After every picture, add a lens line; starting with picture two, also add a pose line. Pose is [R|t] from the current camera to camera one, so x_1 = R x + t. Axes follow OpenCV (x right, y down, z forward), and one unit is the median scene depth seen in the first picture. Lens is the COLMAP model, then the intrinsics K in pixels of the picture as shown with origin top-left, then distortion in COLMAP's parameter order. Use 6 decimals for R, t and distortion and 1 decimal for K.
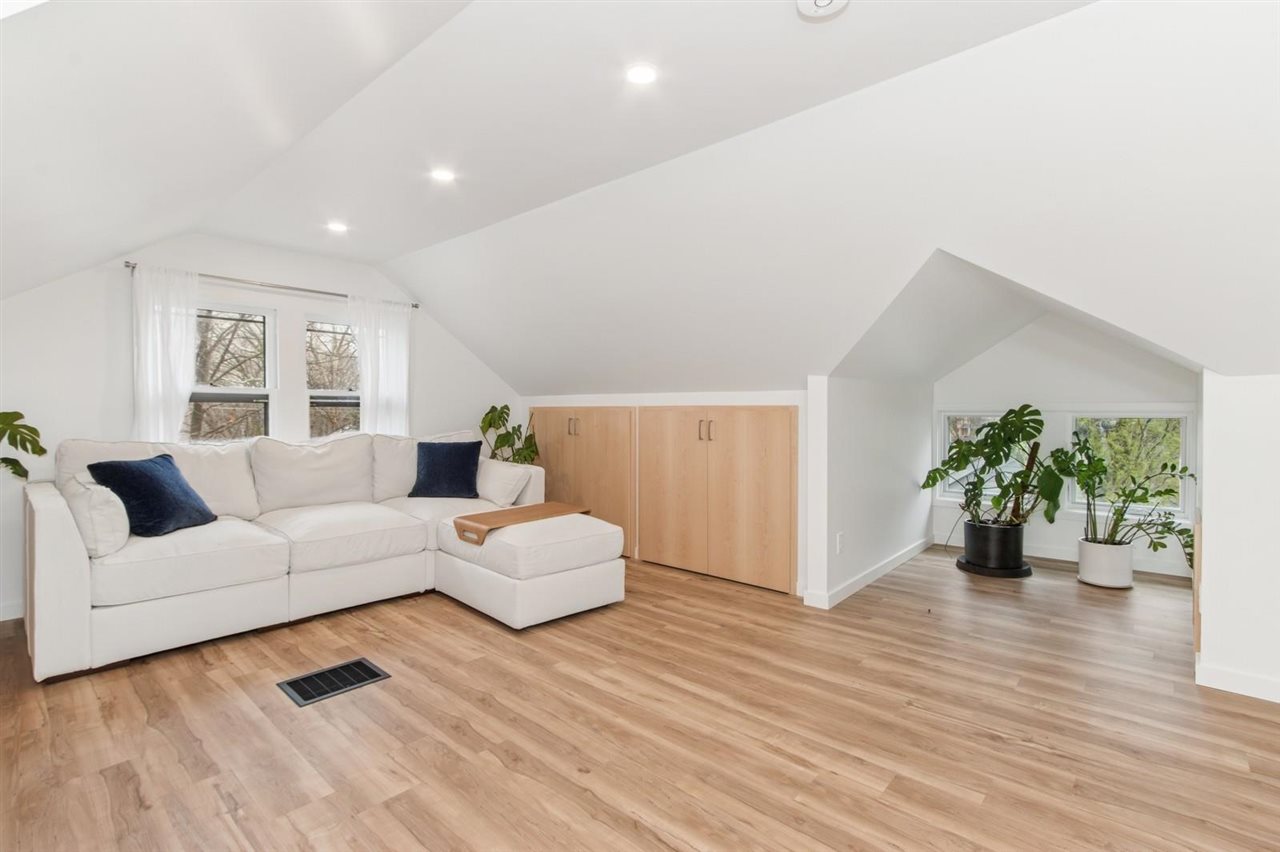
lens RADIAL K [[588.5, 0, 641.5], [0, 588.5, 418.2], [0, 0, 1]] dist [-0.000709, -0.000518]
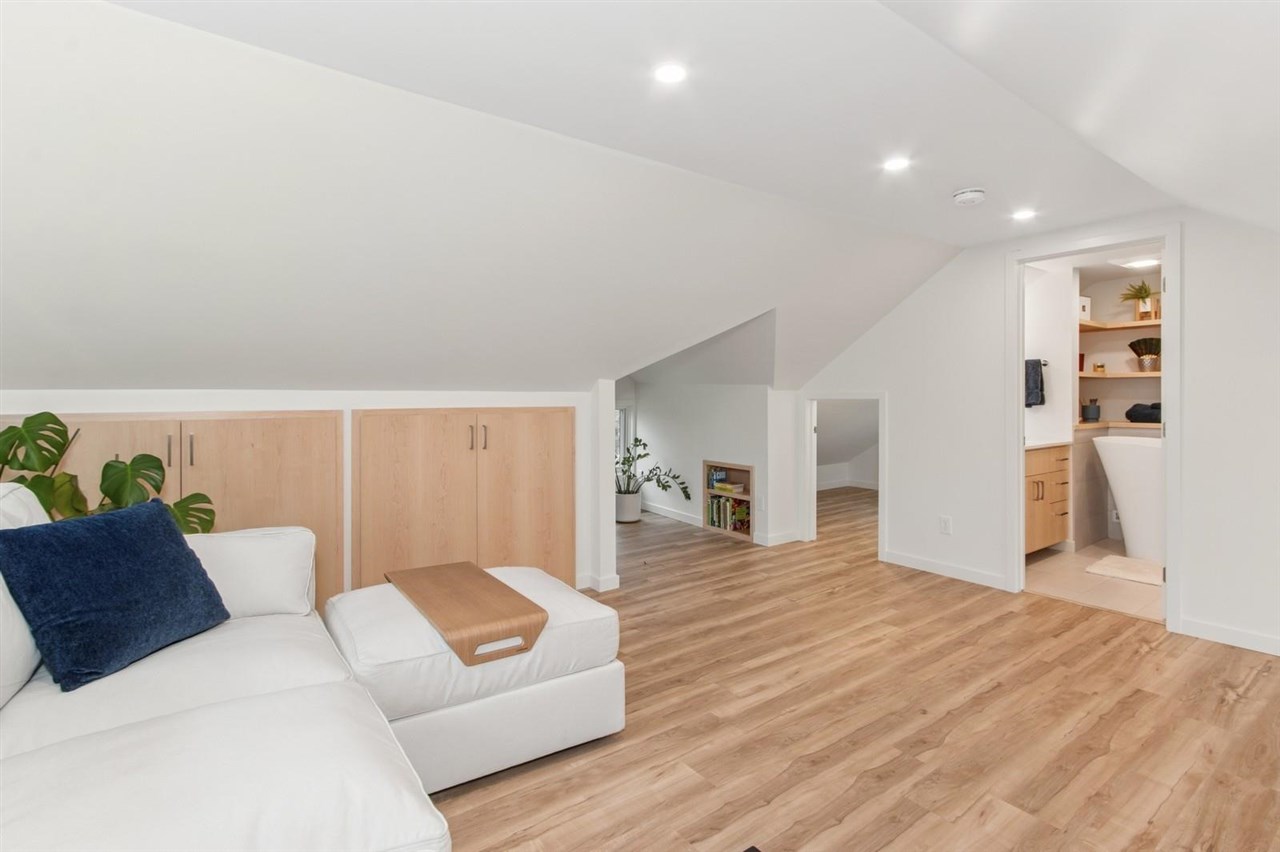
lens RADIAL K [[588.5, 0, 650.7], [0, 588.5, 398.8], [0, 0, 1]] dist [-0.000709, -0.000518]
pose [[0.225596, -0.004849, 0.974209, -1.077816], [0.019662, 0.999807, 0.000423, -0.048678], [-0.974022, 0.019060, 0.225648, 0.963646]]
